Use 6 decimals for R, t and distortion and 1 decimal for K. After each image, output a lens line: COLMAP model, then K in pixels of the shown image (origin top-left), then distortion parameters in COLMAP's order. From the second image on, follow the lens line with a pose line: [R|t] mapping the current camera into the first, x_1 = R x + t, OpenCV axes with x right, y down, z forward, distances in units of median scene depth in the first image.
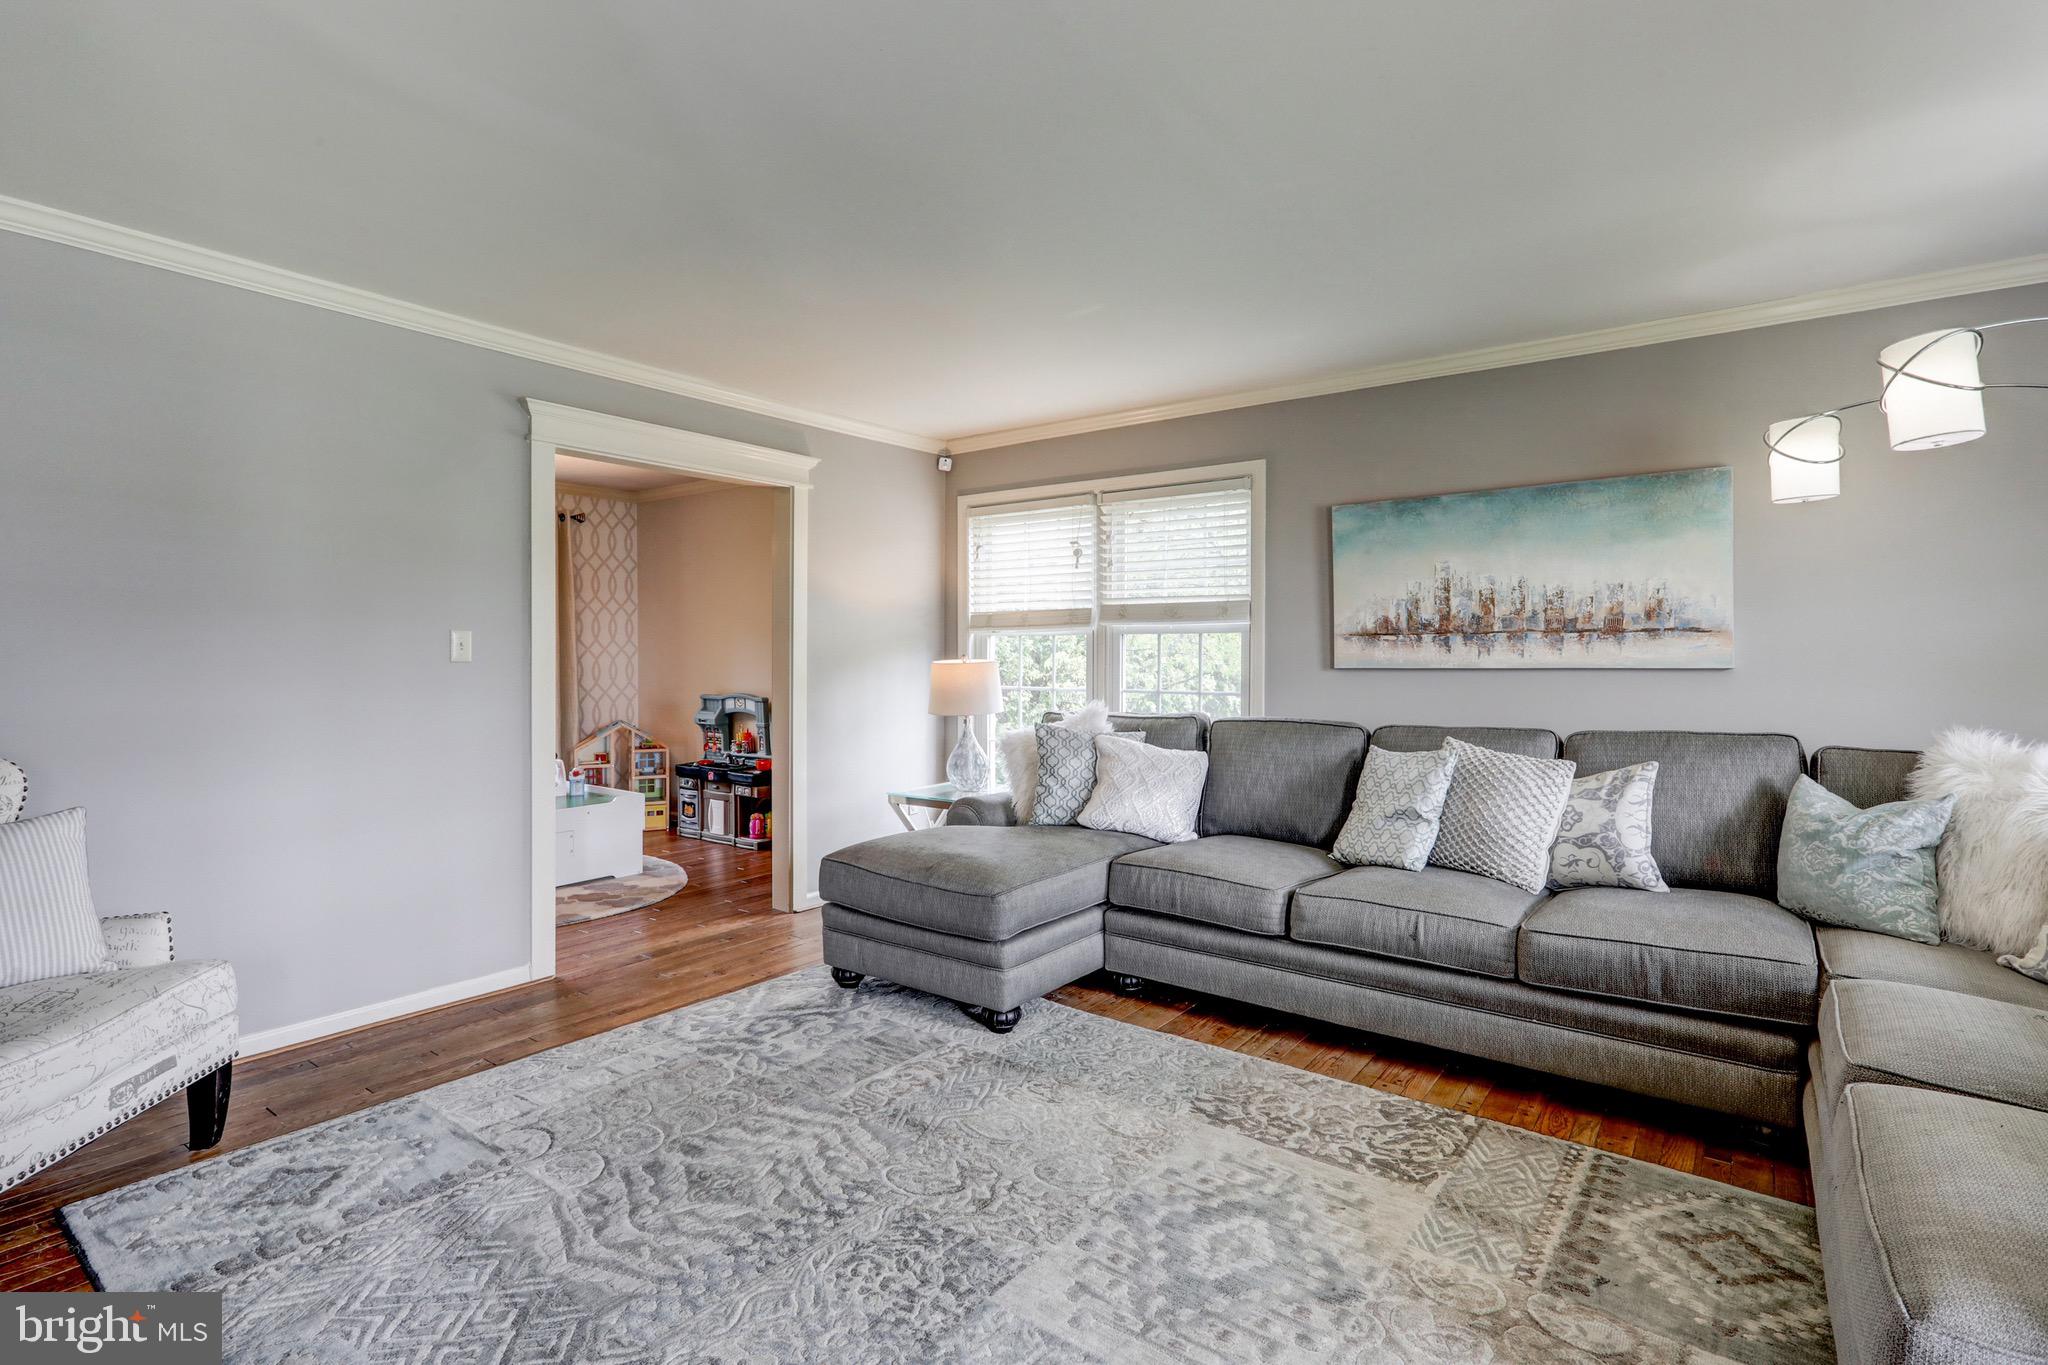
lens RADIAL K [[996.6, 0, 1008.1], [0, 996.6, 670.6], [0, 0, 1]] dist [0.000801, -0.000490]
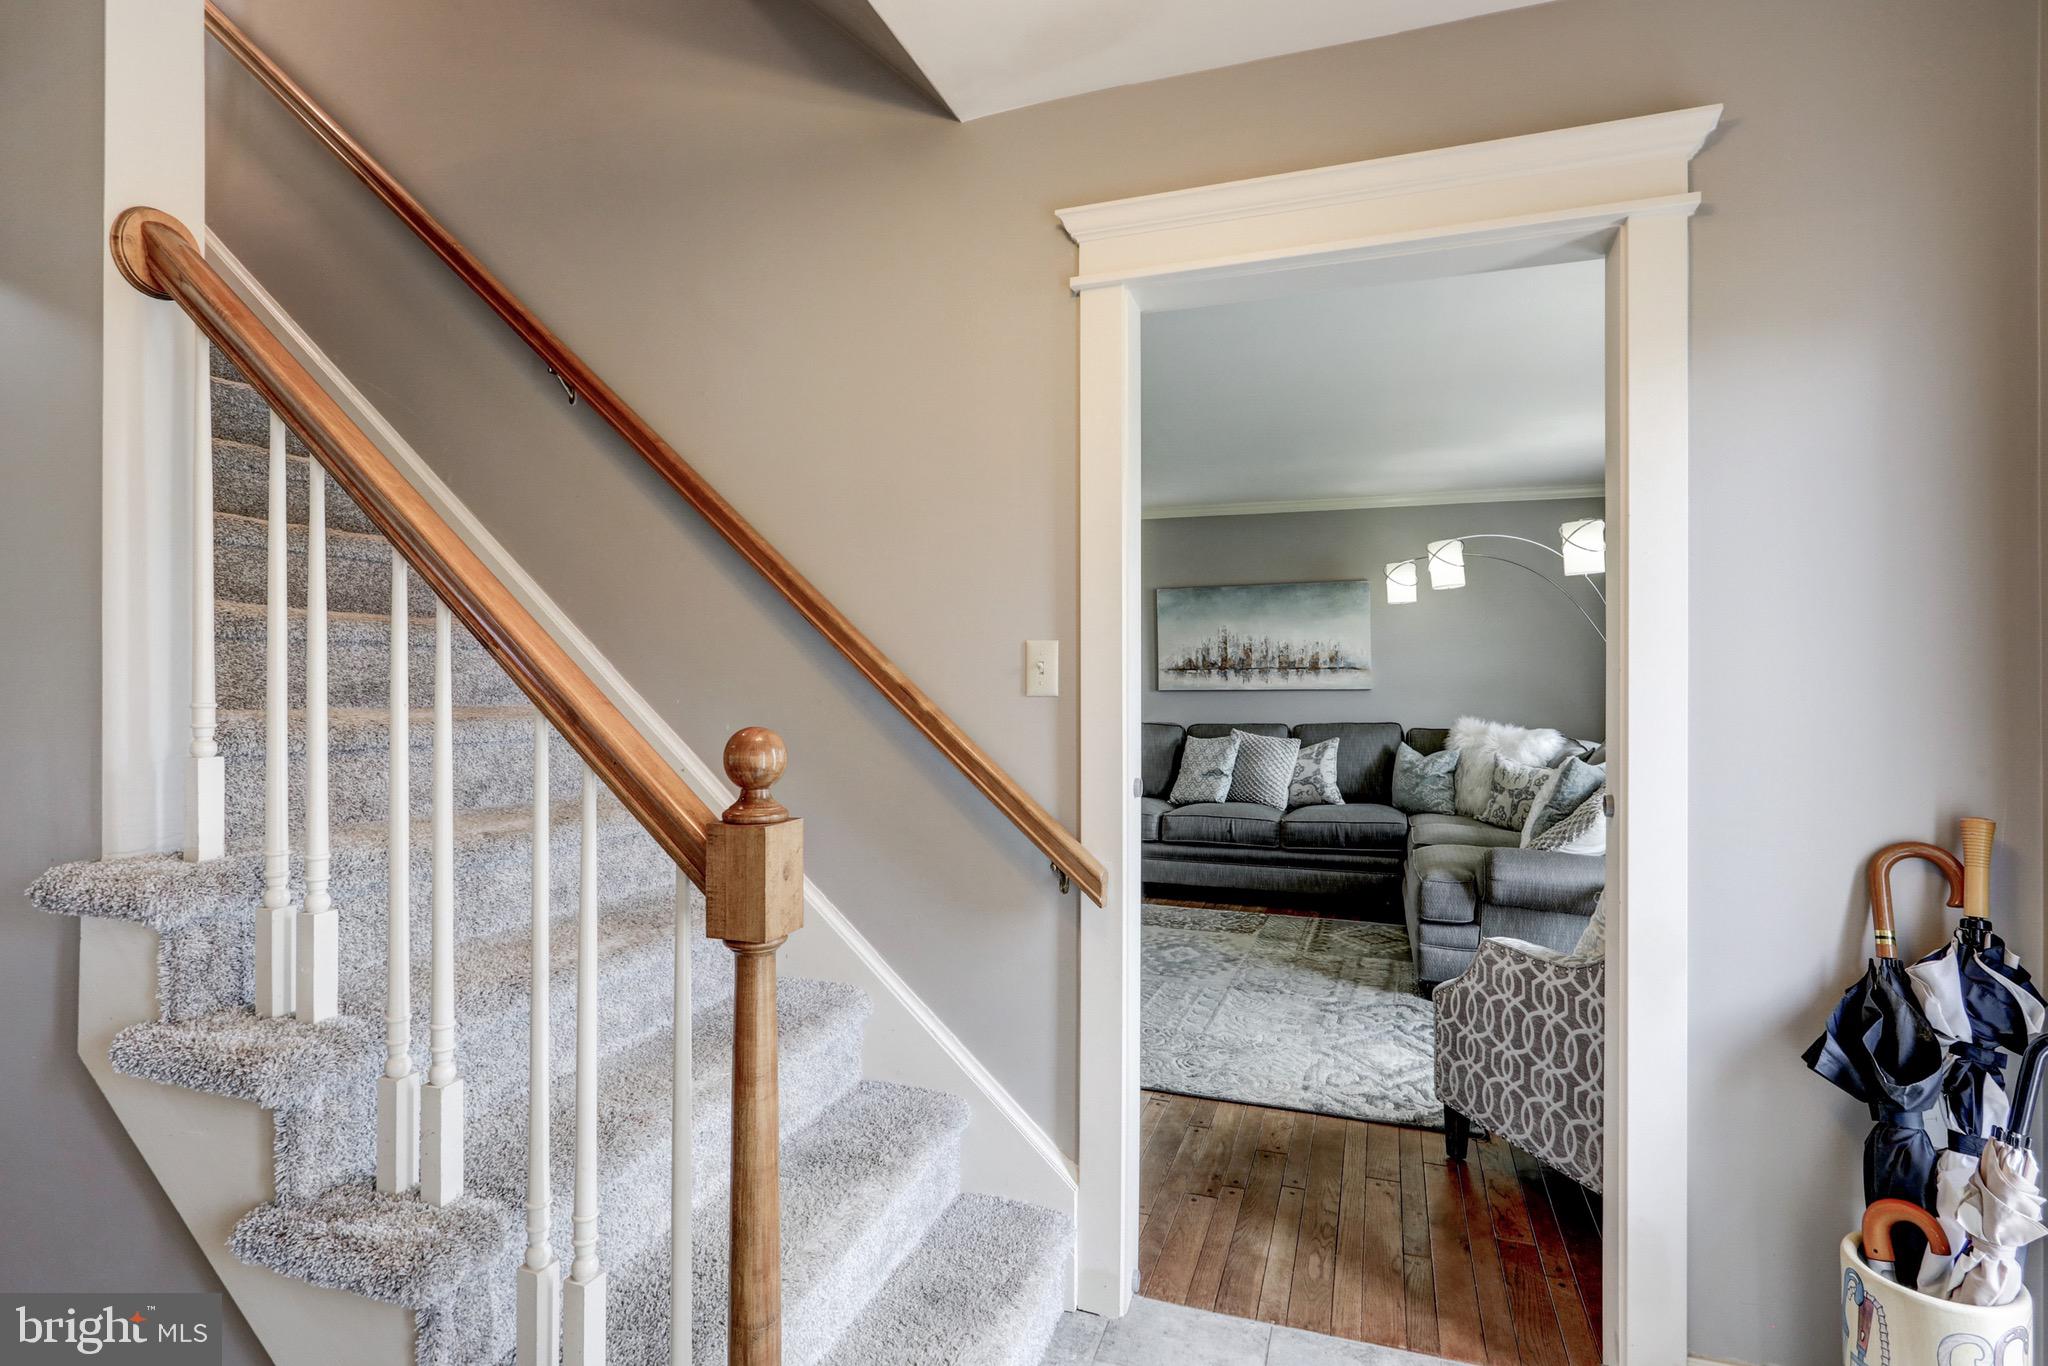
lens RADIAL K [[996.6, 0, 1037.2], [0, 996.6, 681.1], [0, 0, 1]] dist [0.000801, -0.000490]
pose [[0.952112, -0.000316, 0.305749, -0.470179], [0.005215, 0.999871, -0.015206, 0.008475], [-0.305705, 0.016073, 0.951991, -0.626807]]
